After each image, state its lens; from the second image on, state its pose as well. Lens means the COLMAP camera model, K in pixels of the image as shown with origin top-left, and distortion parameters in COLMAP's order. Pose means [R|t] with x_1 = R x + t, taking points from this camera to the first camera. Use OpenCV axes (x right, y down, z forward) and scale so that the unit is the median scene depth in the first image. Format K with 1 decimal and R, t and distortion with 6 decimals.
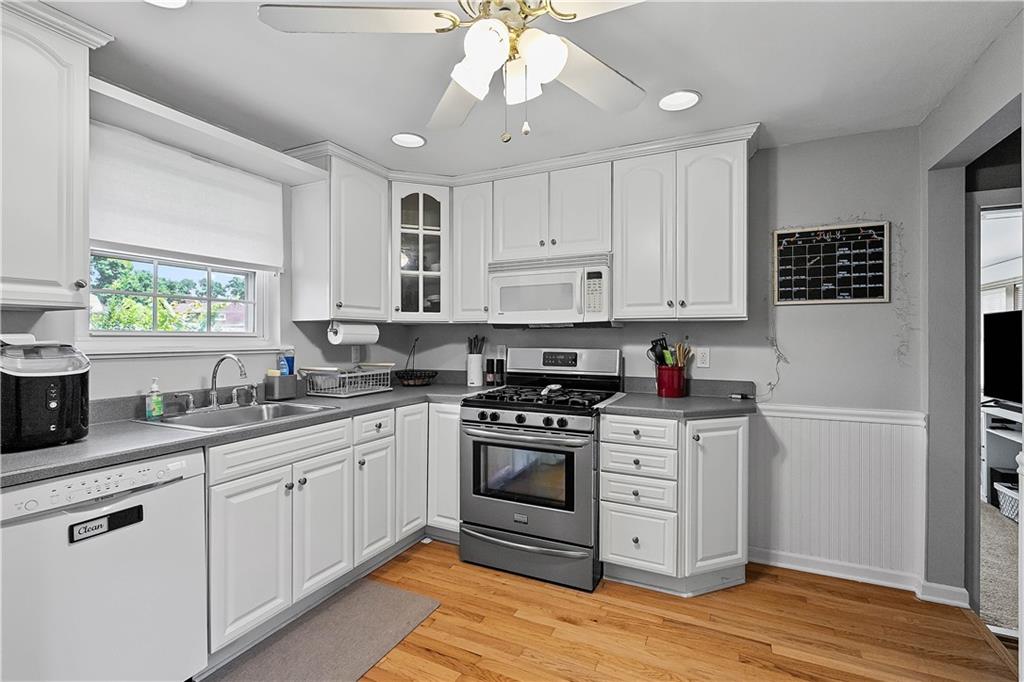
lens RADIAL K [[466.6, 0, 516.4], [0, 466.6, 337.2], [0, 0, 1]] dist [-0.005913, 0.001271]
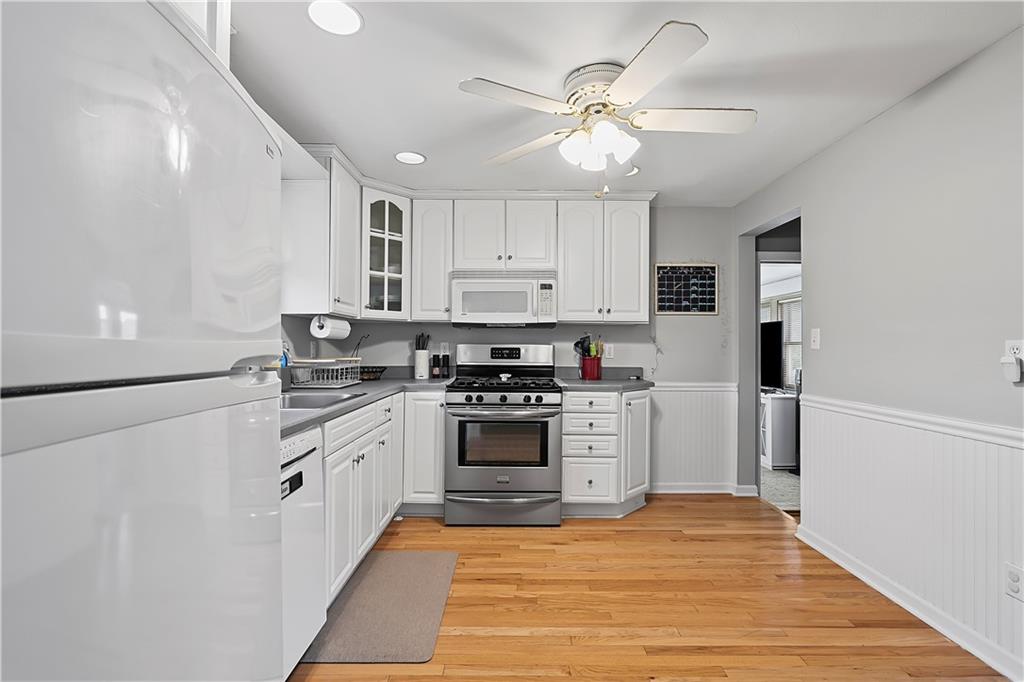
lens RADIAL K [[466.6, 0, 517.3], [0, 466.6, 342.8], [0, 0, 1]] dist [-0.005913, 0.001271]
pose [[0.899215, 0.008145, 0.437430, -0.494502], [-0.004005, 0.999938, -0.010385, 0.038498], [-0.437488, 0.007587, 0.899192, -0.131698]]
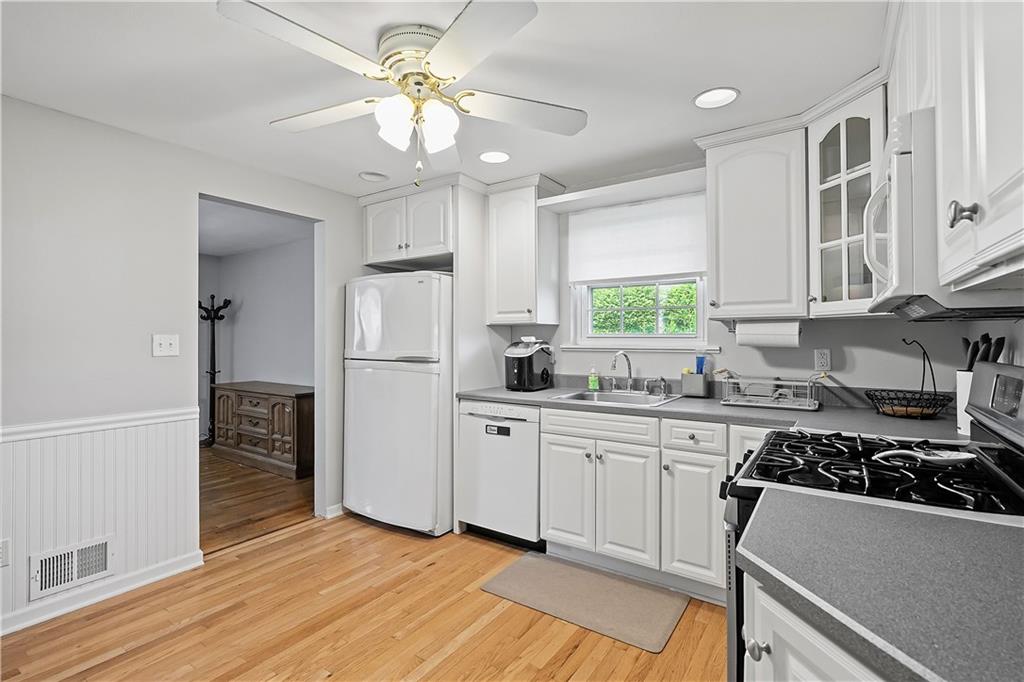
lens RADIAL K [[466.6, 0, 505.3], [0, 466.6, 337.5], [0, 0, 1]] dist [-0.005913, 0.001271]
pose [[-0.158287, -0.000799, -0.987393, 0.639300], [0.000724, 0.999999, -0.000926, -0.001277], [0.987393, -0.000862, -0.158286, 0.770200]]
